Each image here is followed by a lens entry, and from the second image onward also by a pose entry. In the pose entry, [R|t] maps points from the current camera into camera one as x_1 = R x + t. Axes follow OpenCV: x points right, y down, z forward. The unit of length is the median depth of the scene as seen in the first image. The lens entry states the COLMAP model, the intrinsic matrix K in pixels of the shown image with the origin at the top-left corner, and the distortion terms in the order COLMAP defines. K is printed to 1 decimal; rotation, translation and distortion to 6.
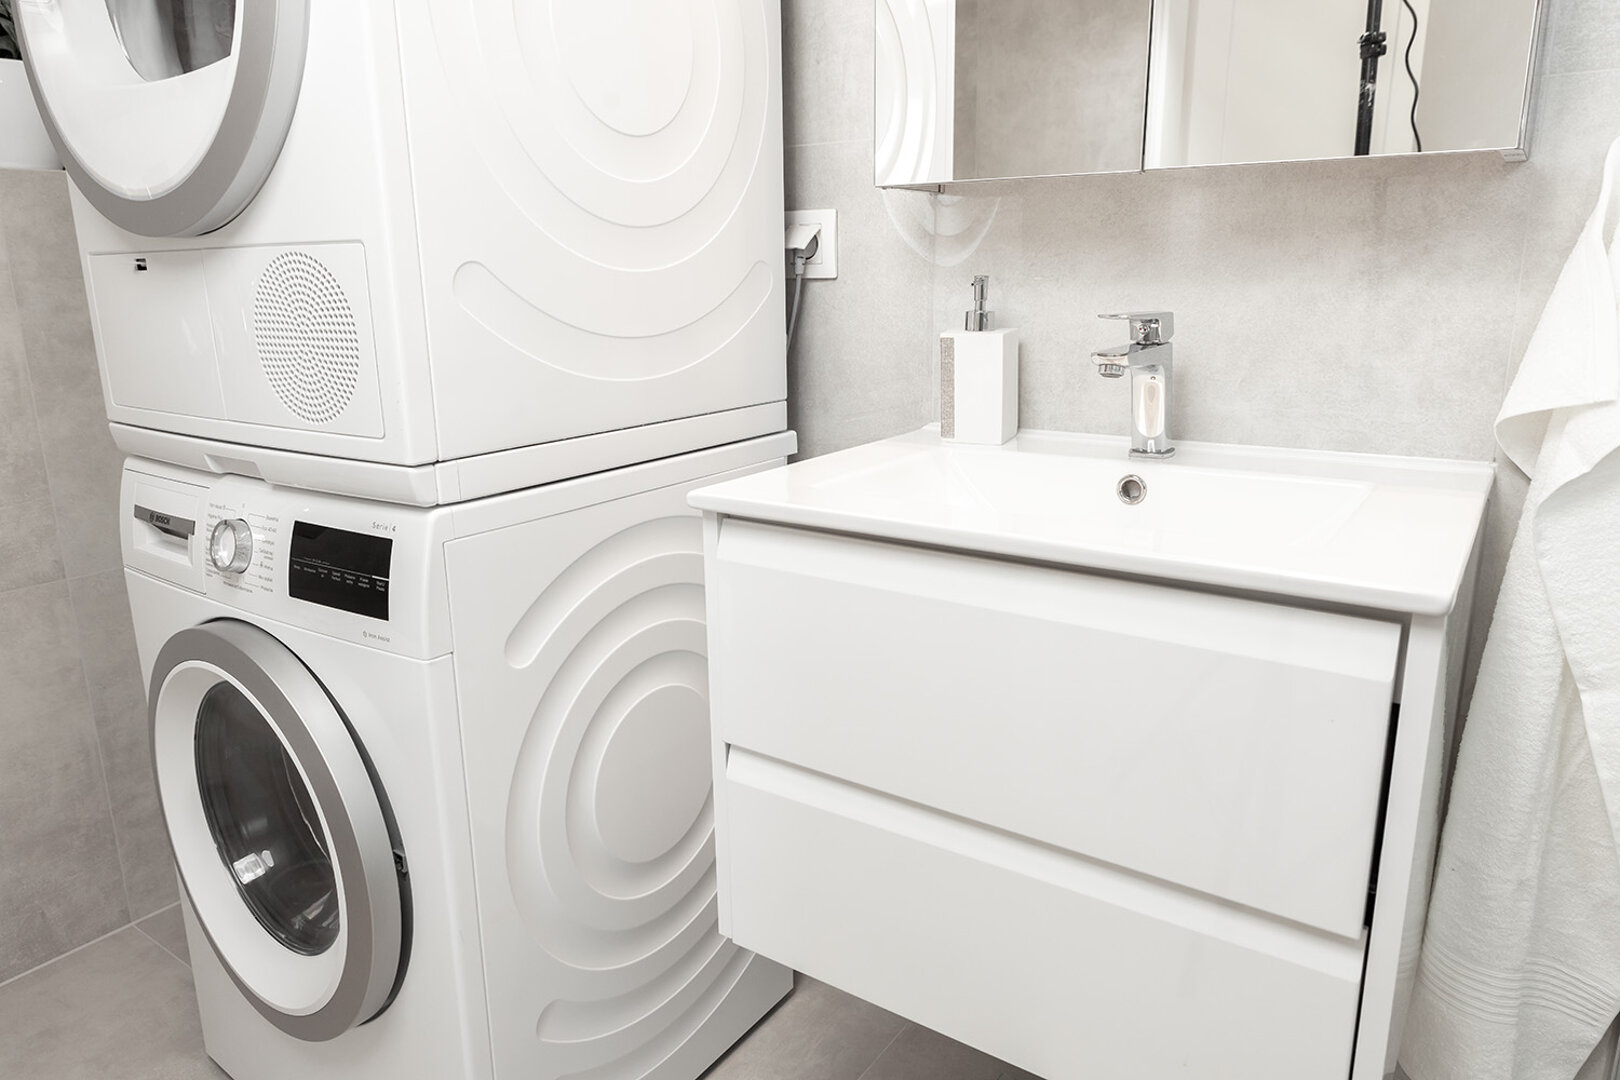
lens RADIAL K [[1092.3, 0, 806.5], [0, 1092.3, 555.7], [0, 0, 1]] dist [-0.006753, 0.001274]
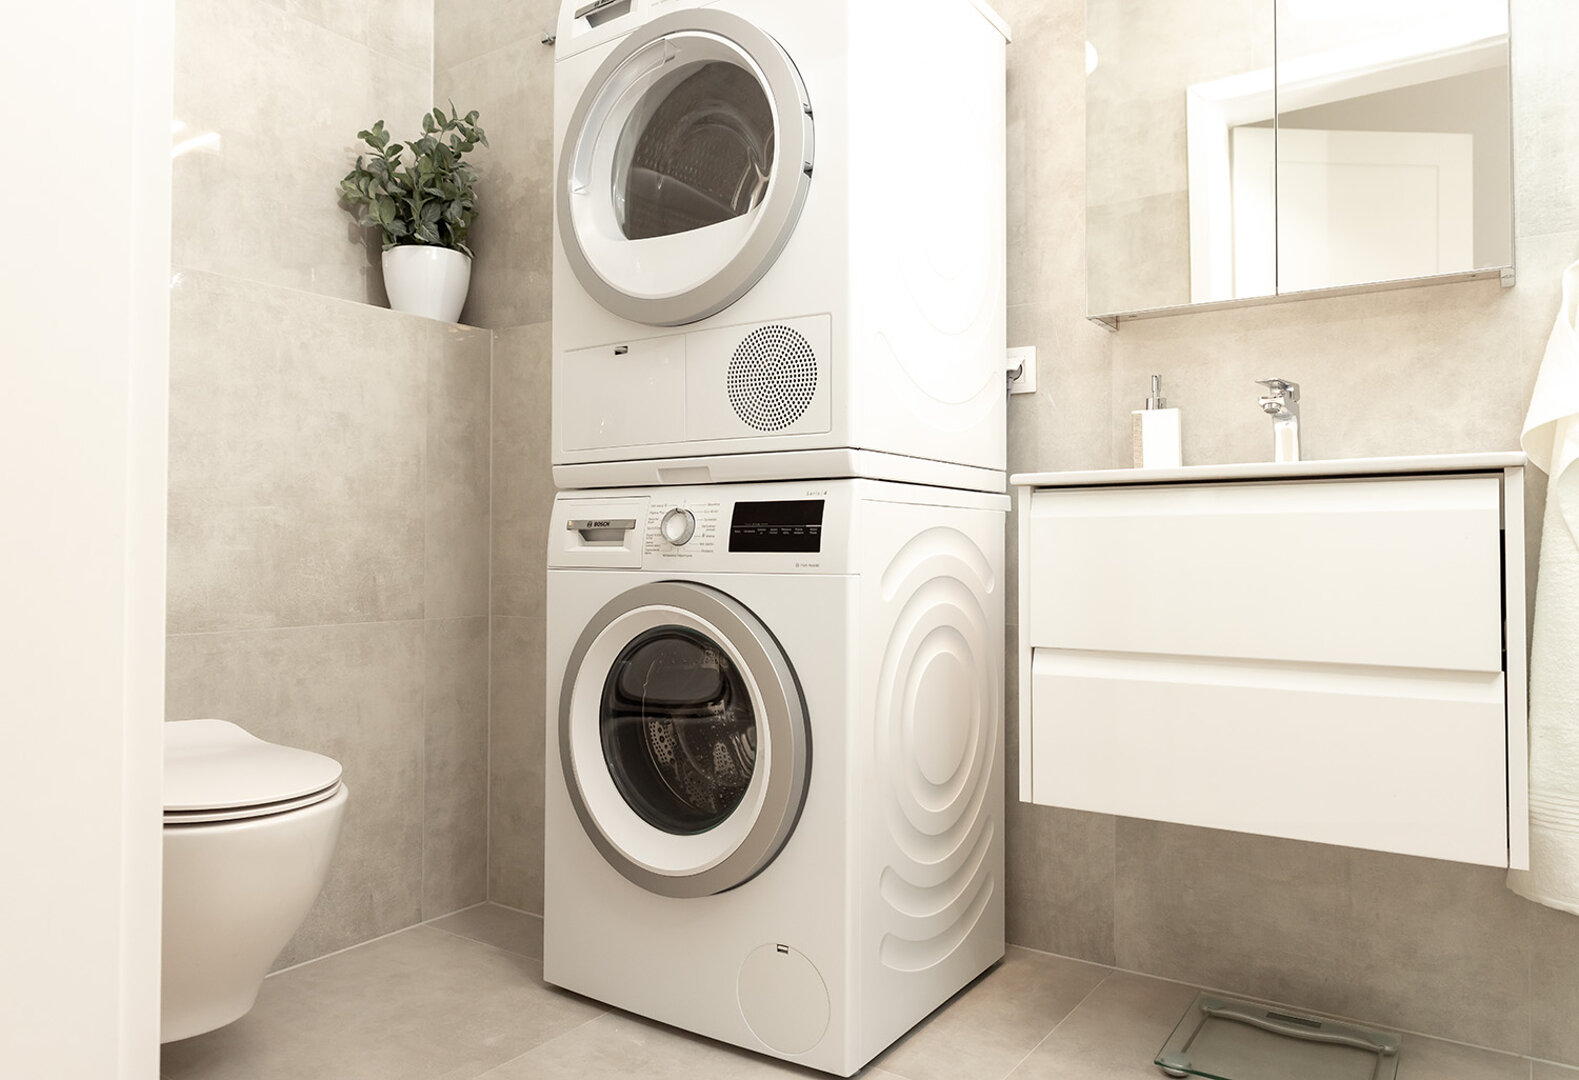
lens RADIAL K [[1103.2, 0, 785.8], [0, 1103.2, 530.1], [0, 0, 1]] dist [-0.005668, 0.005784]
pose [[0.999886, 0.012572, 0.008311, -0.388660], [-0.009964, 0.965205, -0.261305, 0.378888], [-0.011307, 0.261193, 0.965220, -0.432691]]
